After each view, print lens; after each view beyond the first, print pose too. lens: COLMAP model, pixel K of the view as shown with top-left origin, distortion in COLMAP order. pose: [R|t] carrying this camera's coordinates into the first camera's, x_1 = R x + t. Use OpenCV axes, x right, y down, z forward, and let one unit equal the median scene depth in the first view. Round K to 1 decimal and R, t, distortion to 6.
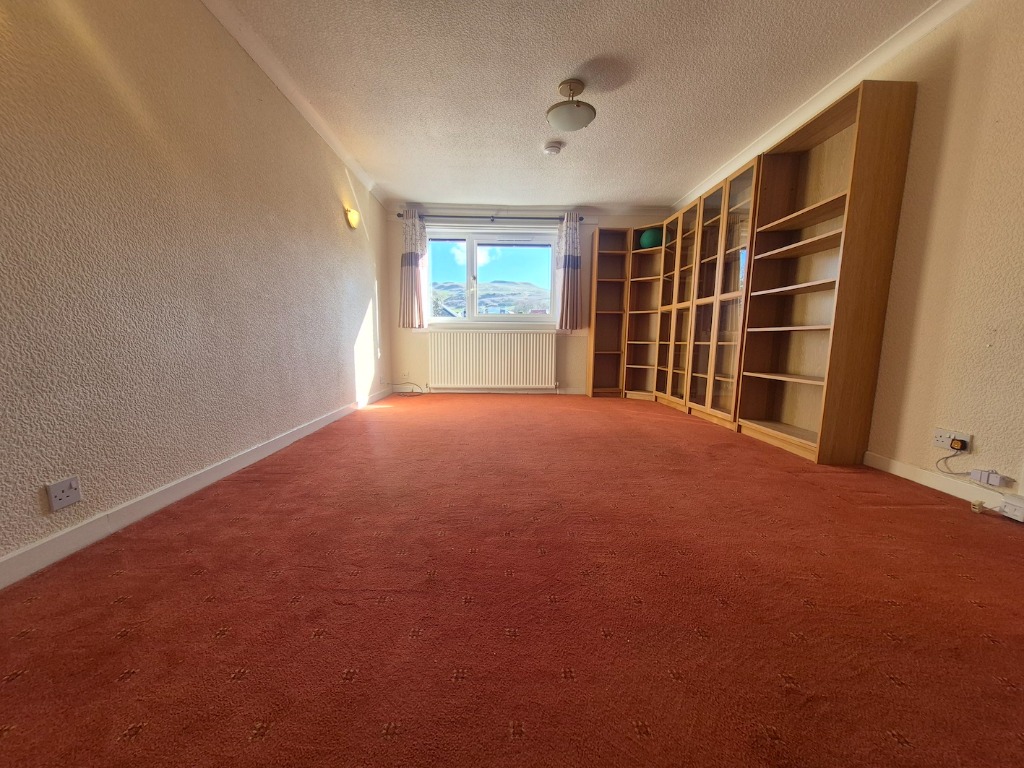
lens RADIAL K [[398.9, 0, 509.0], [0, 398.9, 395.7], [0, 0, 1]] dist [0.009524, -0.004912]
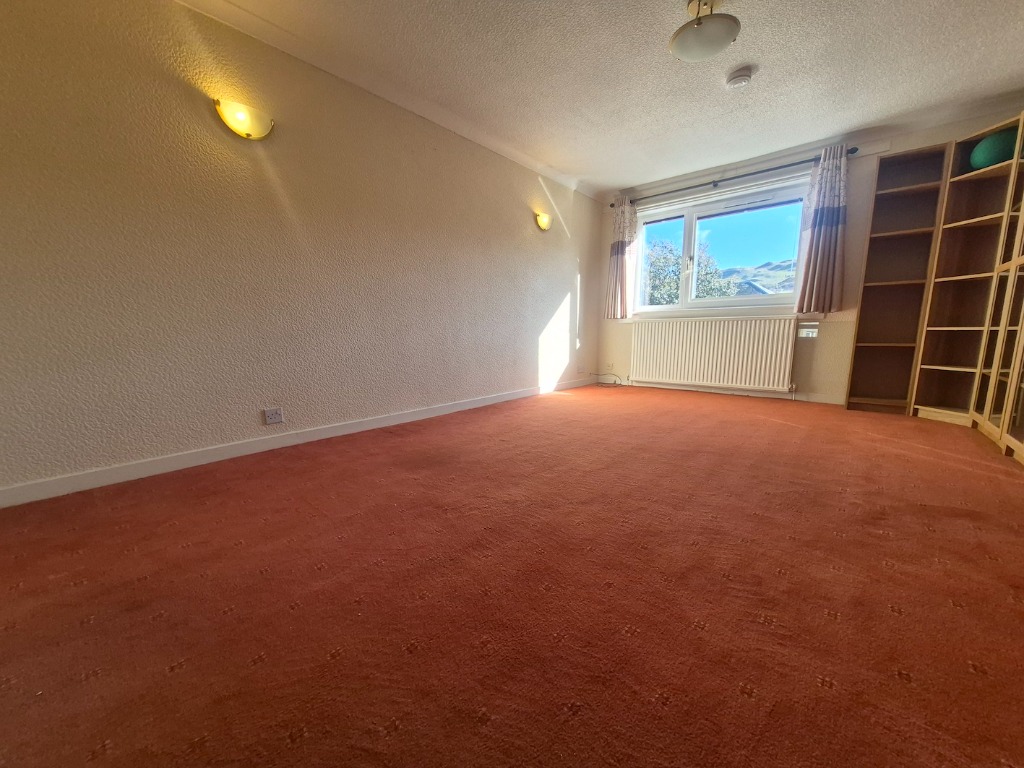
lens RADIAL K [[398.9, 0, 509.0], [0, 398.9, 395.7], [0, 0, 1]] dist [0.009524, -0.004912]
pose [[0.738379, 0.092871, -0.667961, 0.245135], [-0.080347, 0.995532, 0.049598, -0.007552], [0.669583, 0.017047, 0.742542, 0.094980]]
